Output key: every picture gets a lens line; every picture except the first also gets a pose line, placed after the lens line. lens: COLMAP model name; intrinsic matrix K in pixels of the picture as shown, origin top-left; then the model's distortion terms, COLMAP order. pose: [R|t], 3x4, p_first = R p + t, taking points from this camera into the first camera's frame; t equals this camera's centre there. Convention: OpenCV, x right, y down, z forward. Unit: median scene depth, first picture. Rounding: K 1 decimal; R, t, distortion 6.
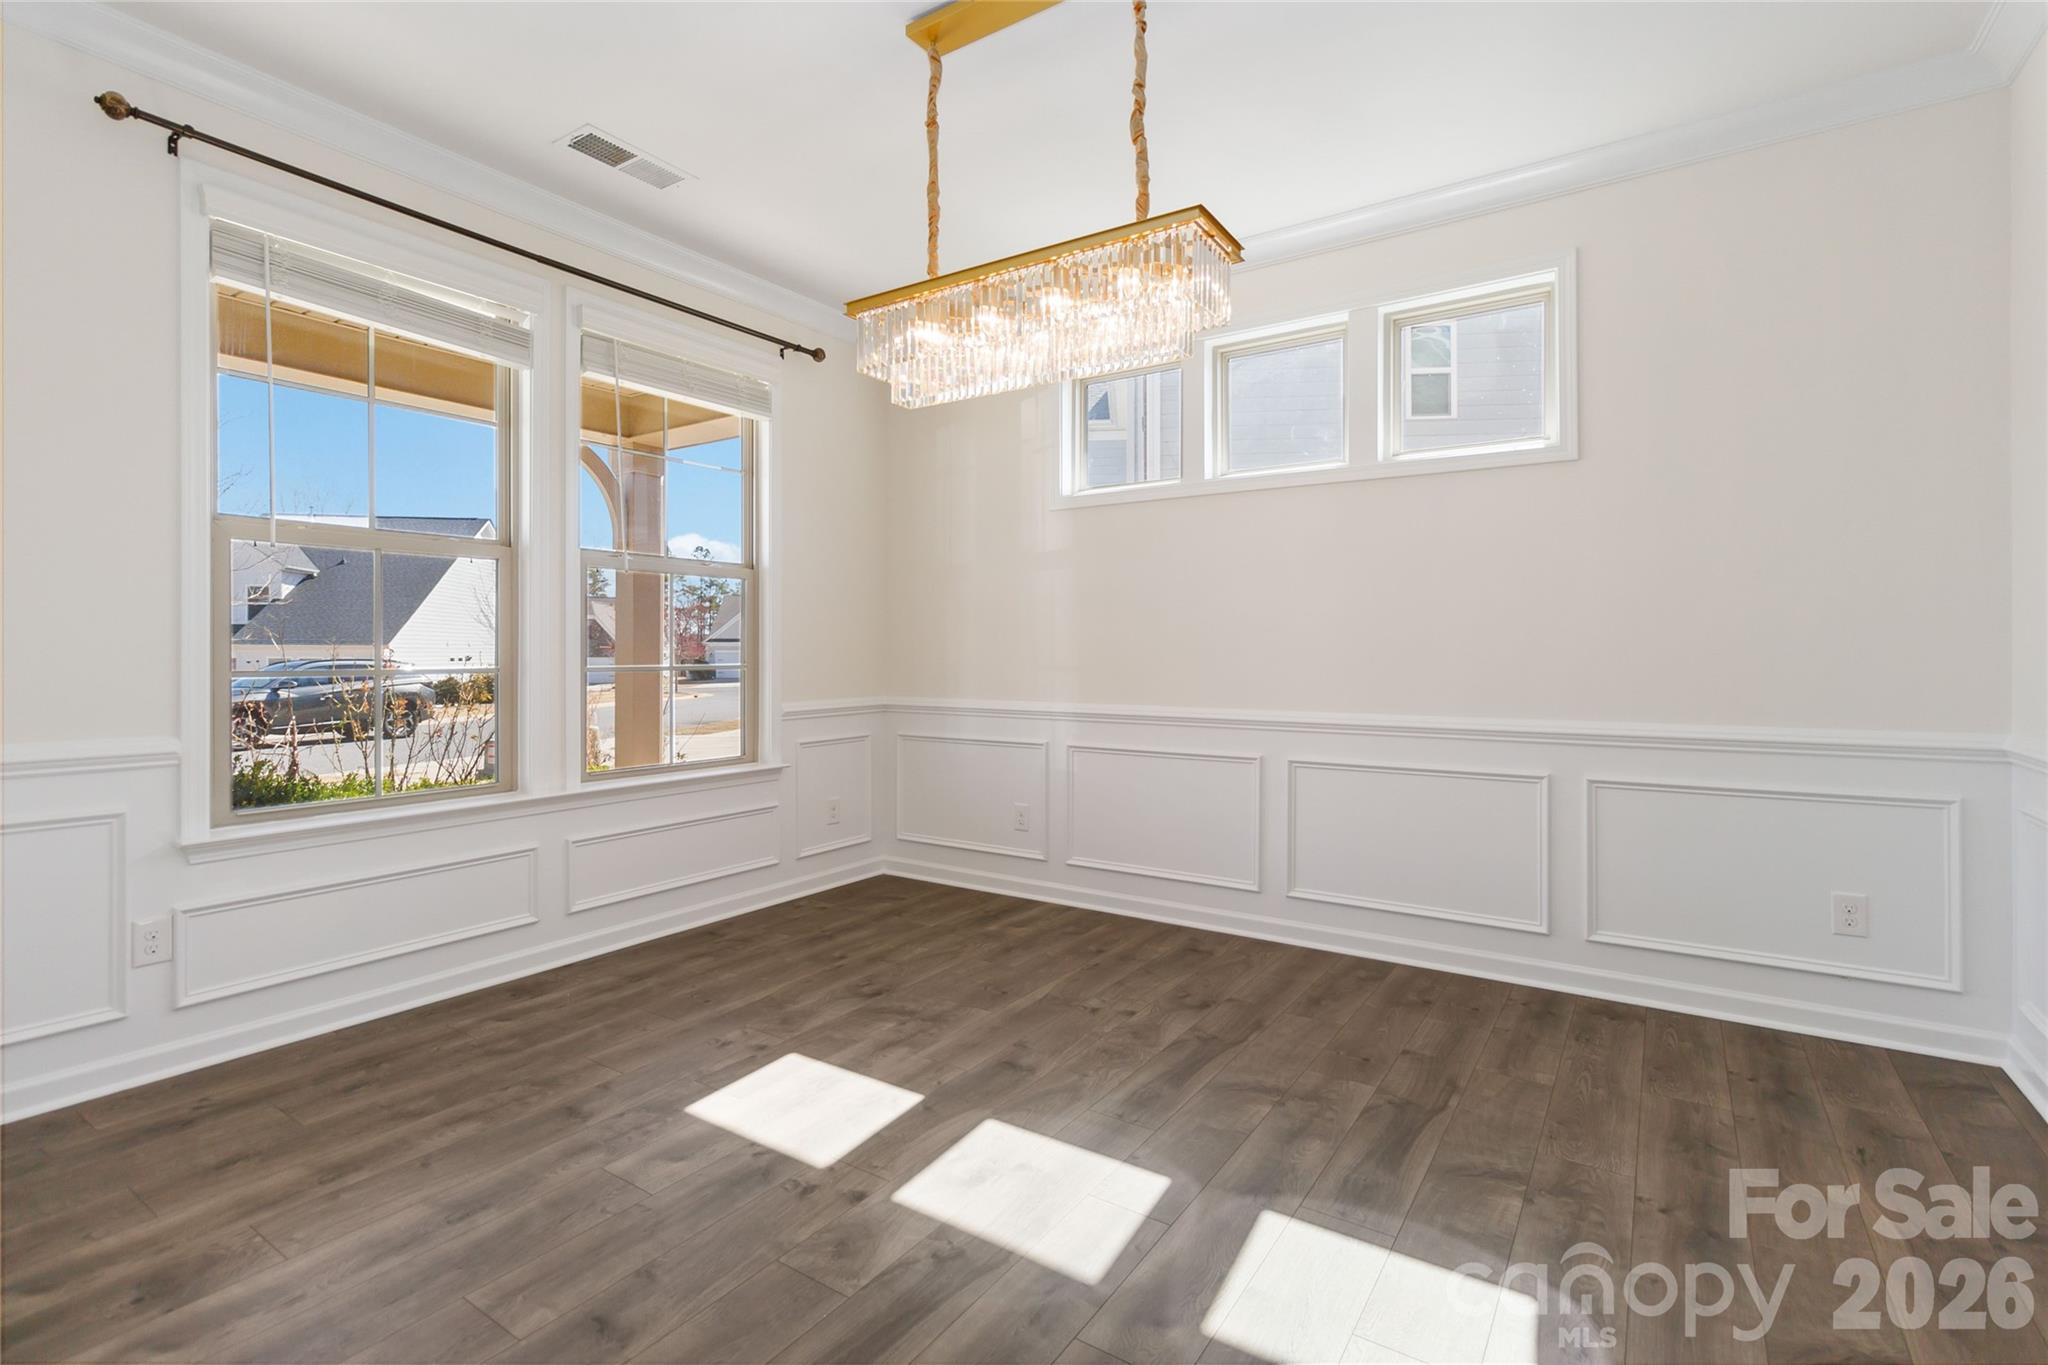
lens RADIAL K [[955.7, 0, 1039.0], [0, 955.7, 654.9], [0, 0, 1]] dist [-0.001616, 0.001076]
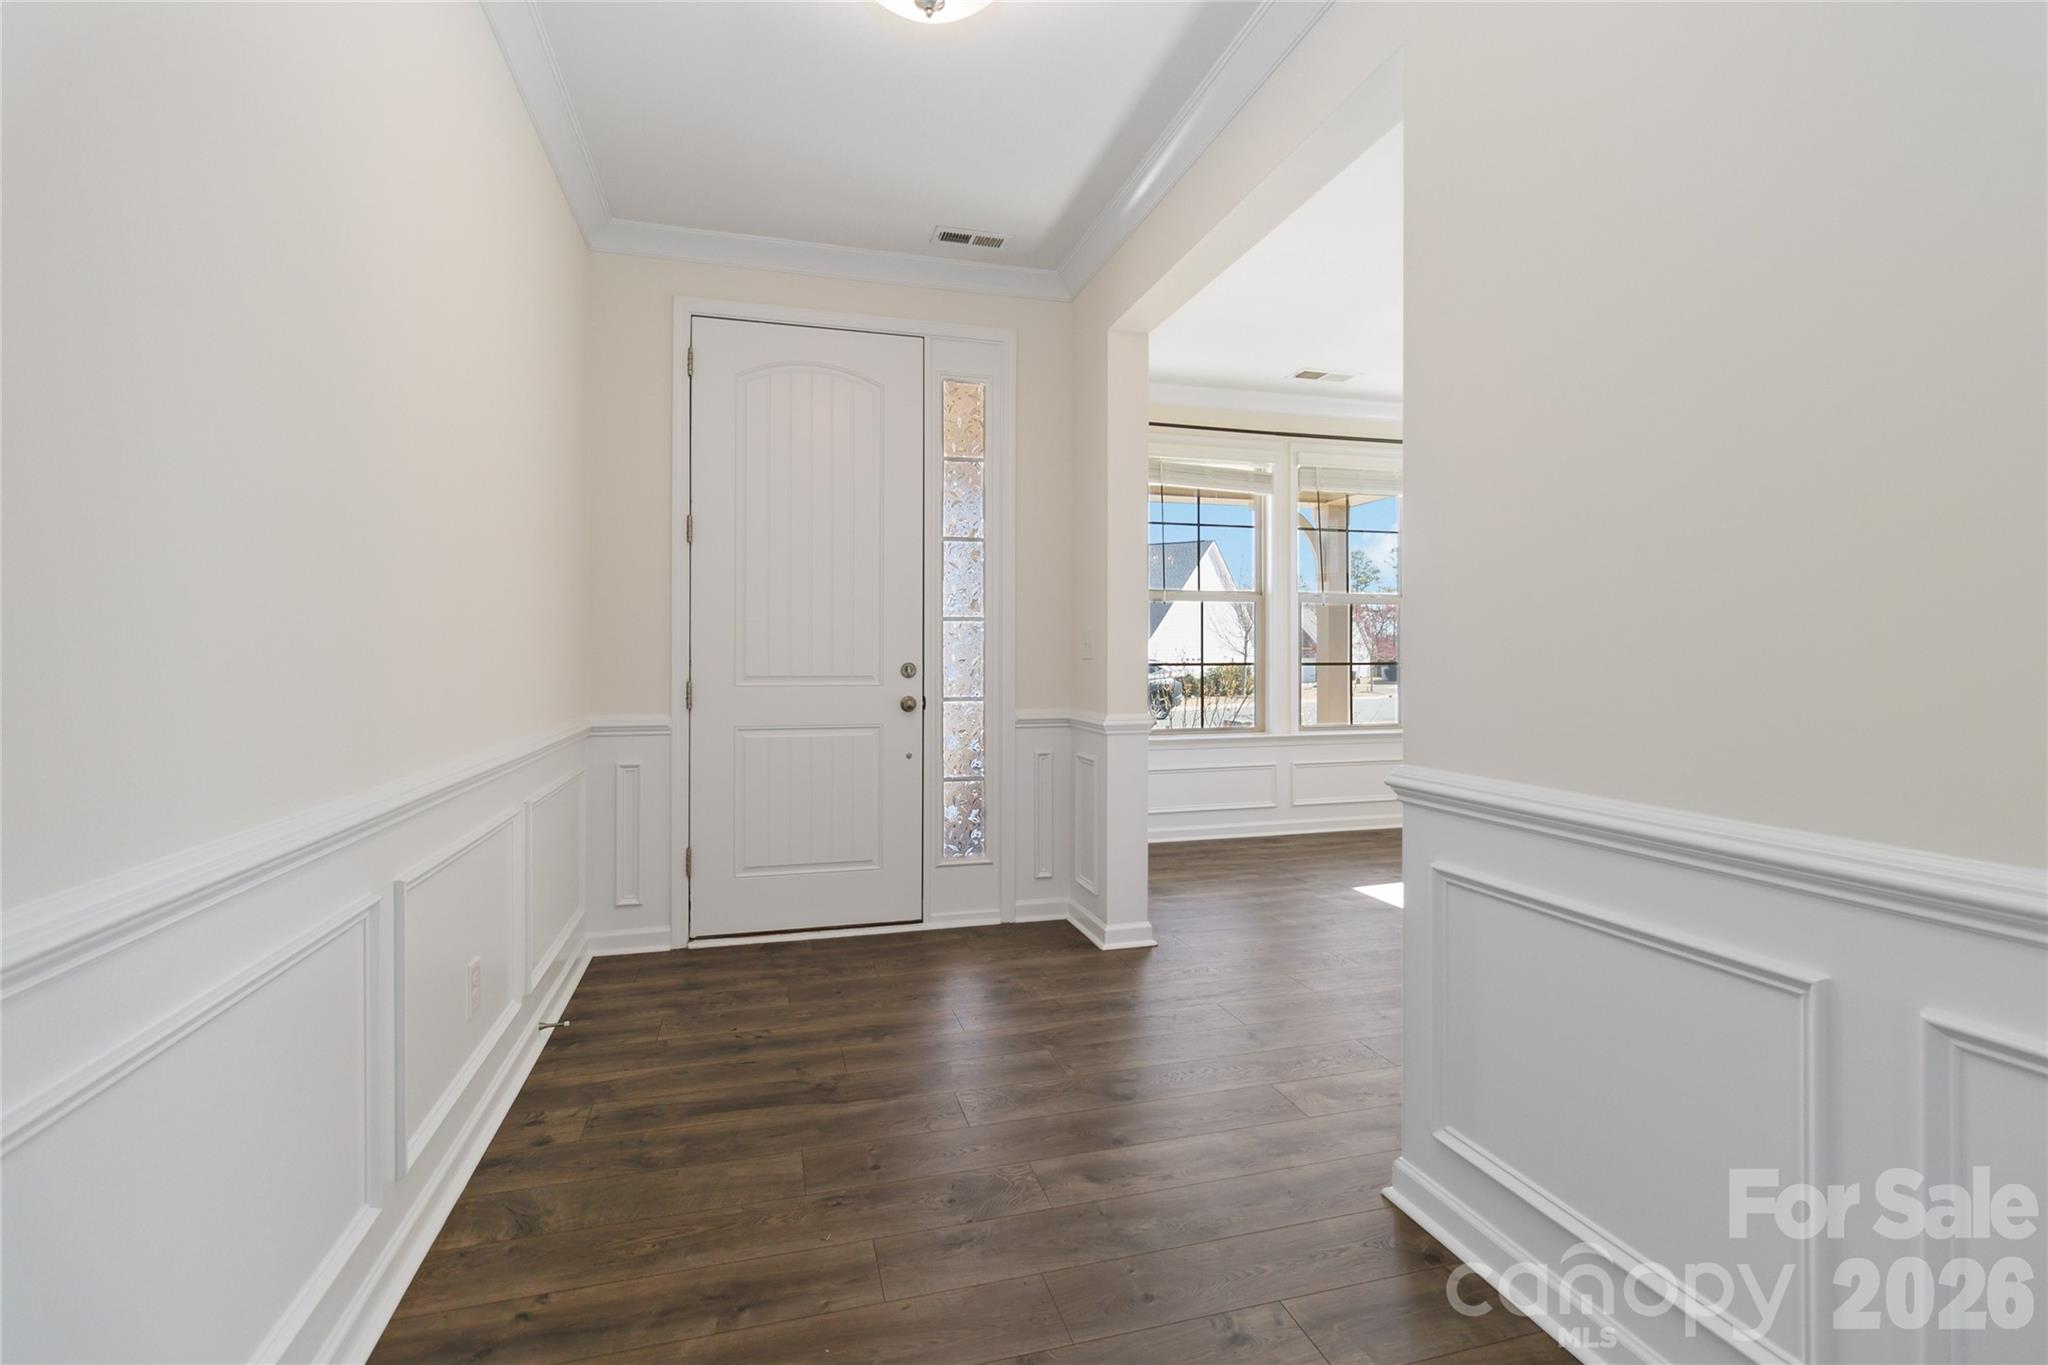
lens RADIAL K [[955.7, 0, 1039.0], [0, 955.7, 654.9], [0, 0, 1]] dist [-0.001616, 0.001076]
pose [[0.764623, -0.003507, -0.644468, 0.272399], [0.003278, 0.999993, -0.001553, -0.000021], [0.644470, -0.000926, 0.764629, -0.619794]]
